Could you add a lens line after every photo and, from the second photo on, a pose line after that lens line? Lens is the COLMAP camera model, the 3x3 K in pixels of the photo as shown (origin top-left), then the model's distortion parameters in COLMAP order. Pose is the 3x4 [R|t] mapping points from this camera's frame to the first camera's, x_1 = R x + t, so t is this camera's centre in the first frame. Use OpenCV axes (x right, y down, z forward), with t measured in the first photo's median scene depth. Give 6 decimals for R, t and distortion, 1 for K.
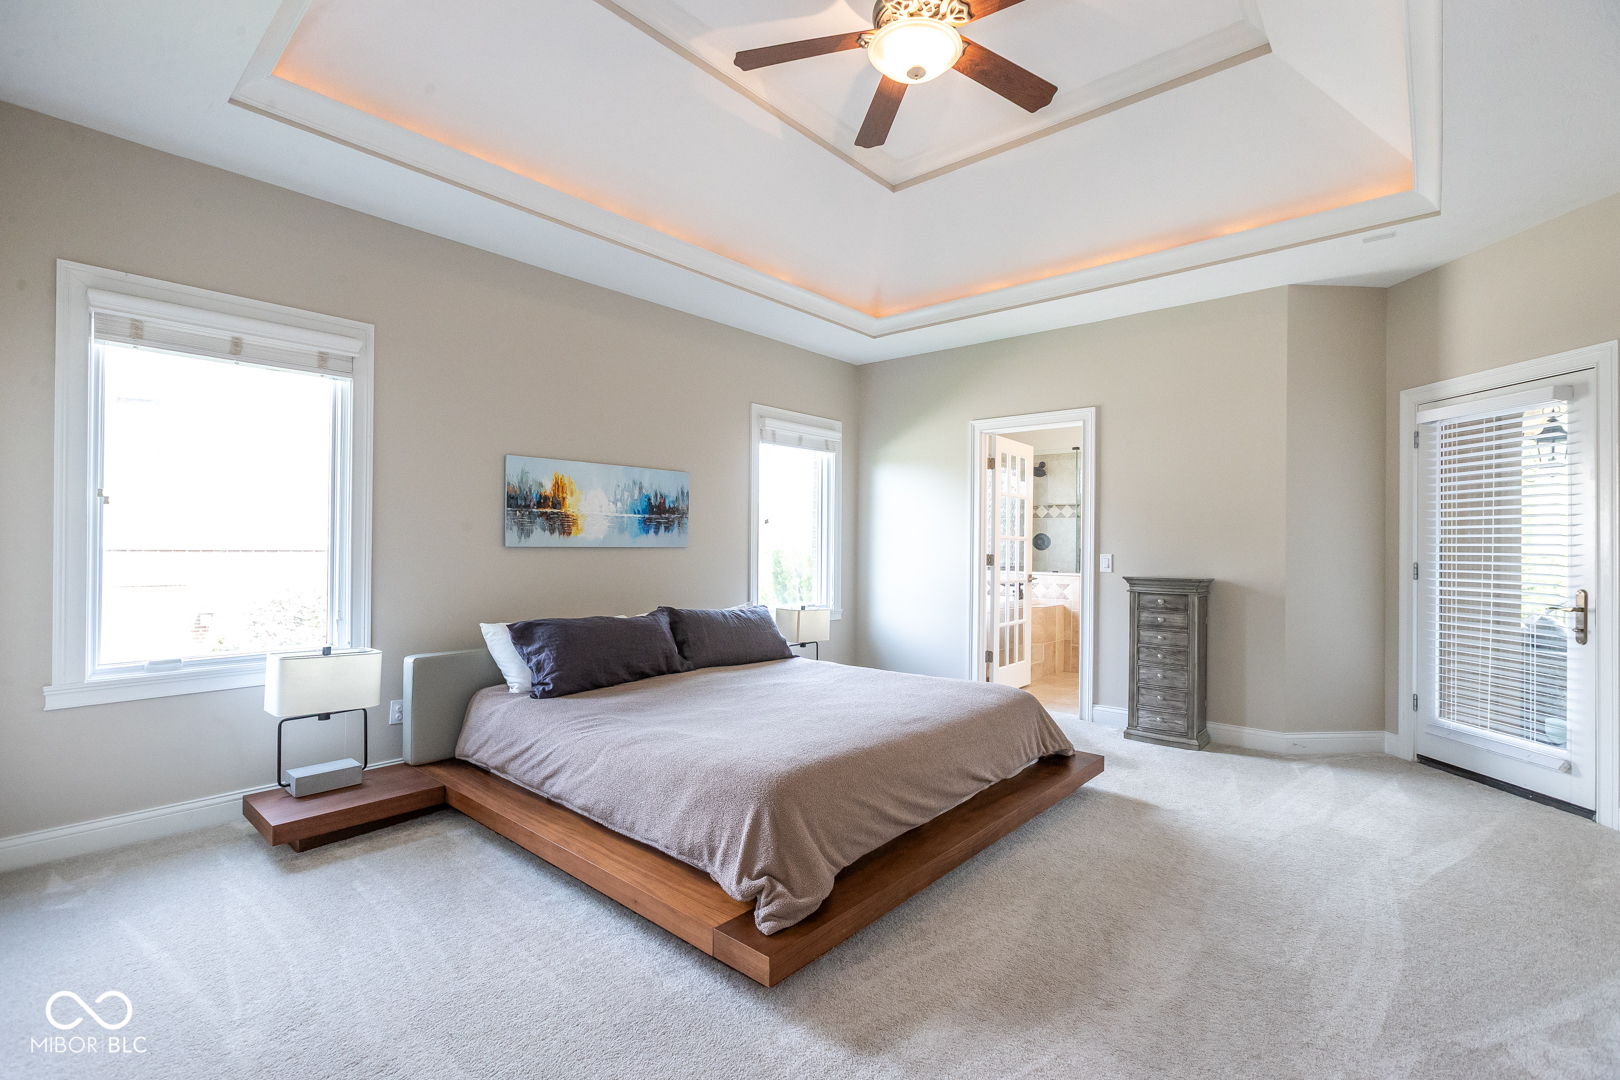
lens RADIAL K [[734.3, 0, 803.8], [0, 734.3, 539.7], [0, 0, 1]] dist [-0.007251, 0.004675]
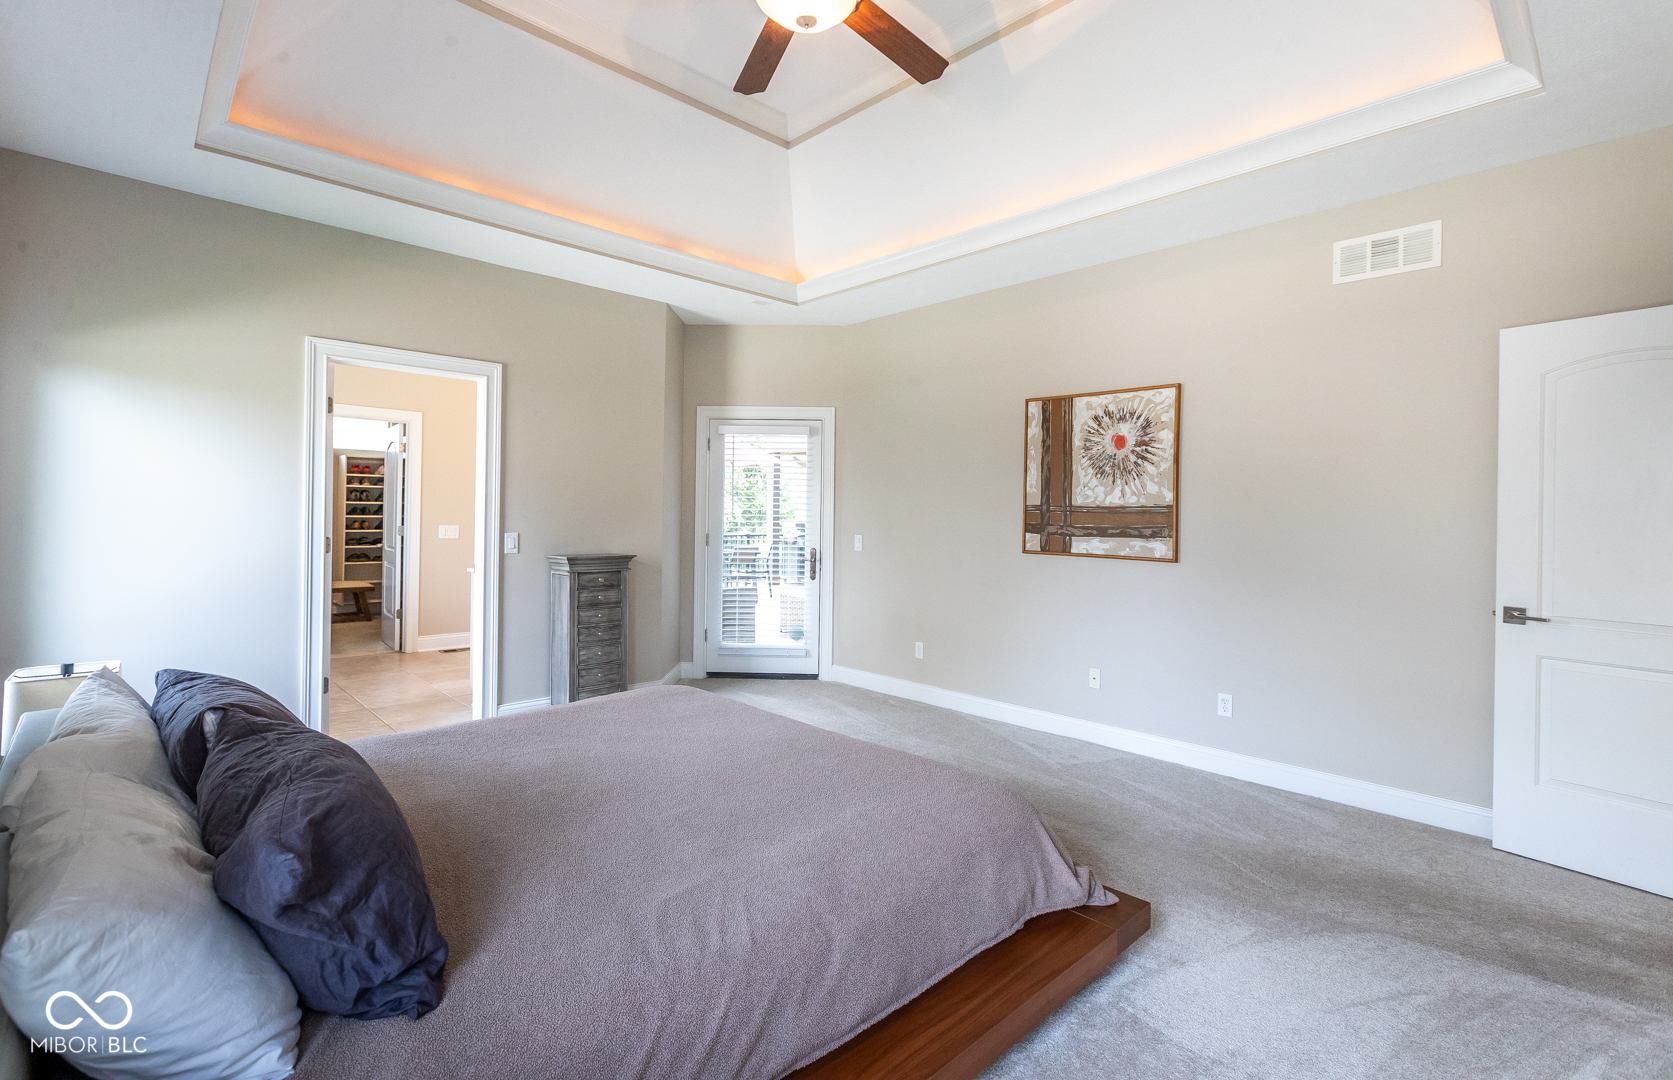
lens RADIAL K [[761.3, 0, 848.2], [0, 761.3, 514.5], [0, 0, 1]] dist [0.000315, -0.000076]
pose [[0.080190, -0.005176, 0.996766, -0.539719], [-0.015022, 0.999867, 0.006400, -0.017187], [-0.996666, -0.015487, 0.080102, 0.589523]]
